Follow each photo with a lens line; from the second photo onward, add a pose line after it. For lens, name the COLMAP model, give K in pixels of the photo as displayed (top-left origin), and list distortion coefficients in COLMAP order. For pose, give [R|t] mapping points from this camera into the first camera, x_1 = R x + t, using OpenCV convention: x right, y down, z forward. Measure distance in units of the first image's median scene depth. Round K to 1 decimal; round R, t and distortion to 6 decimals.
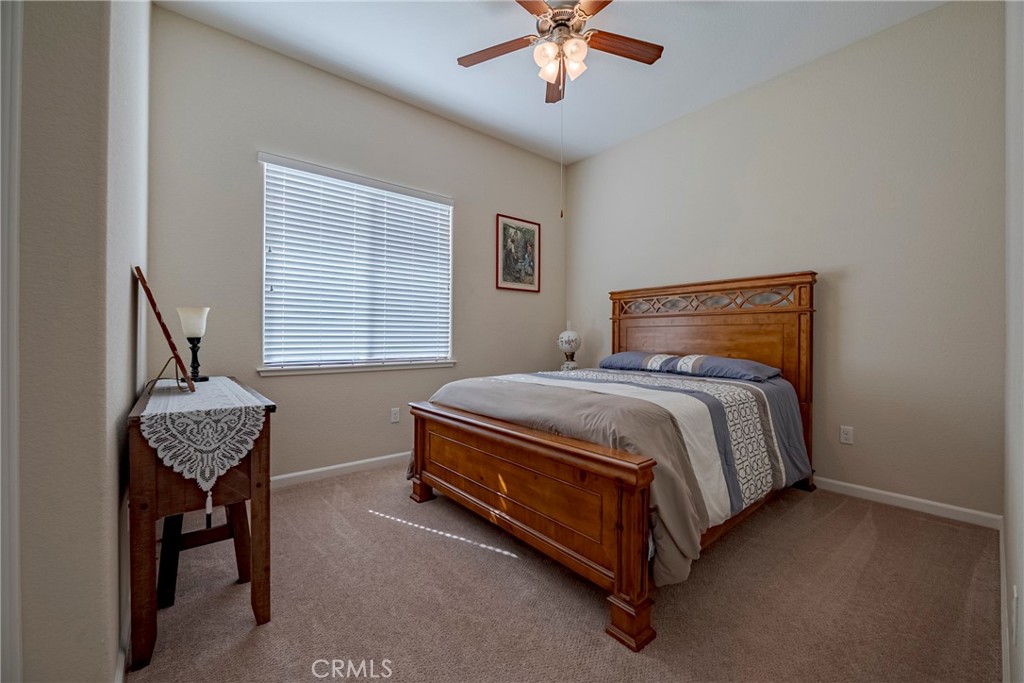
lens RADIAL K [[406.5, 0, 509.7], [0, 406.5, 340.0], [0, 0, 1]] dist [-0.015416, 0.001241]
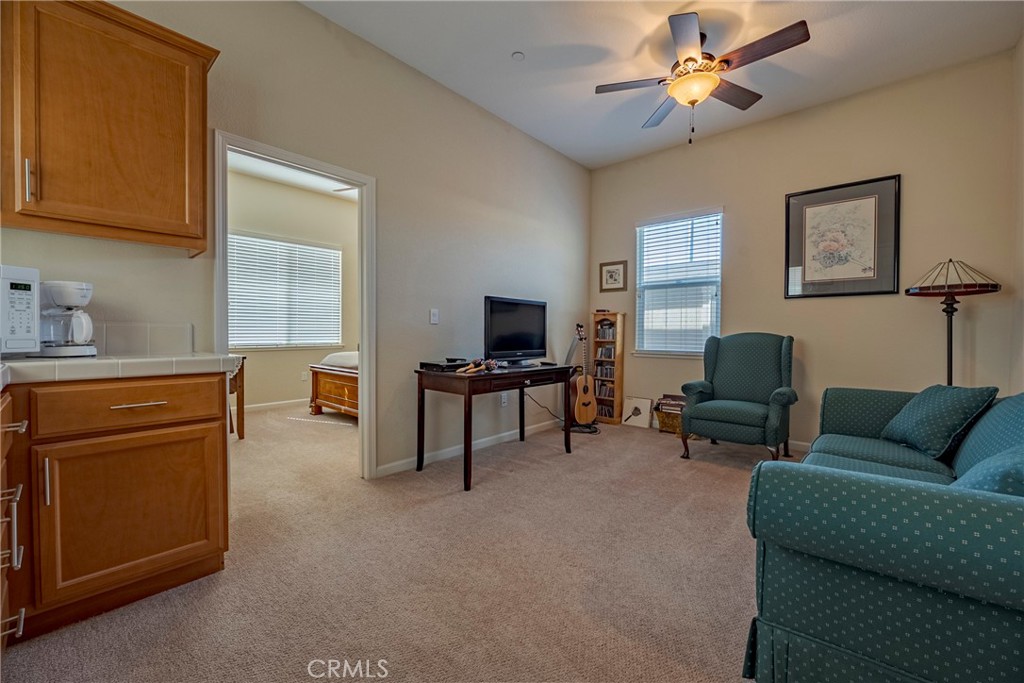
lens RADIAL K [[406.5, 0, 509.7], [0, 406.5, 340.0], [0, 0, 1]] dist [-0.015416, 0.001241]
pose [[0.988415, -0.001385, 0.151772, 0.405221], [-0.001149, 0.999861, 0.016608, 0.005356], [-0.151774, -0.016590, 0.988276, -1.048649]]
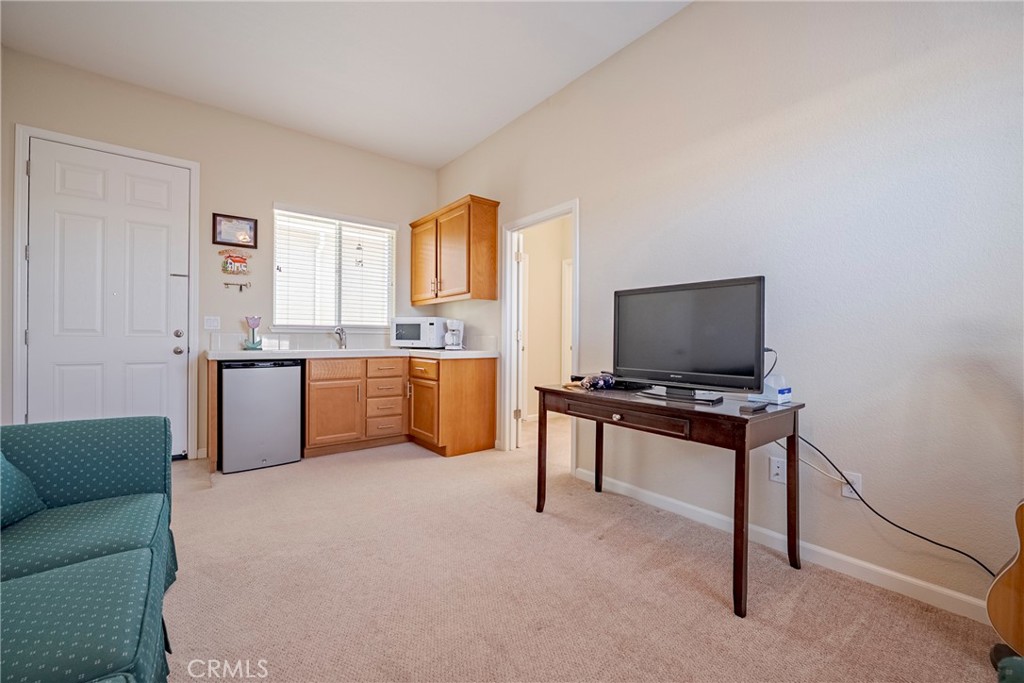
lens RADIAL K [[406.5, 0, 509.7], [0, 406.5, 340.0], [0, 0, 1]] dist [-0.015416, 0.001241]
pose [[-0.023020, -0.002136, -0.999733, 1.390557], [-0.008510, 0.999962, -0.001941, 0.005761], [0.999699, 0.008463, -0.023037, -0.083662]]
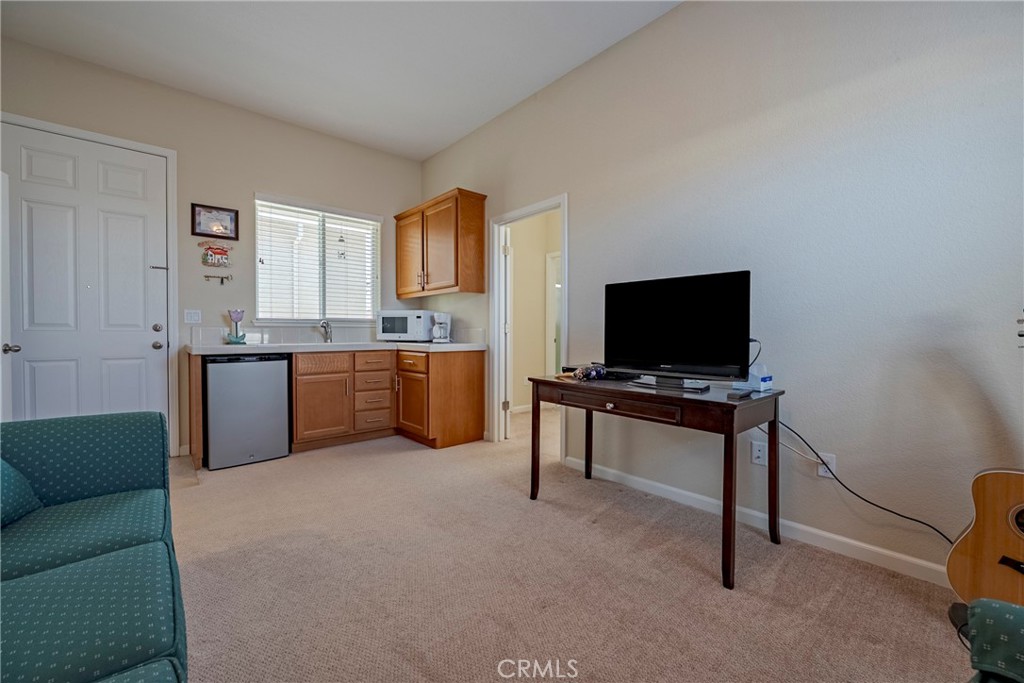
lens RADIAL K [[406.5, 0, 509.7], [0, 406.5, 340.0], [0, 0, 1]] dist [-0.015416, 0.001241]
pose [[0.032630, 0.014616, -0.999361, 1.409390], [-0.003528, 0.999889, 0.014508, 0.007632], [0.999461, 0.003052, 0.032678, -0.121918]]
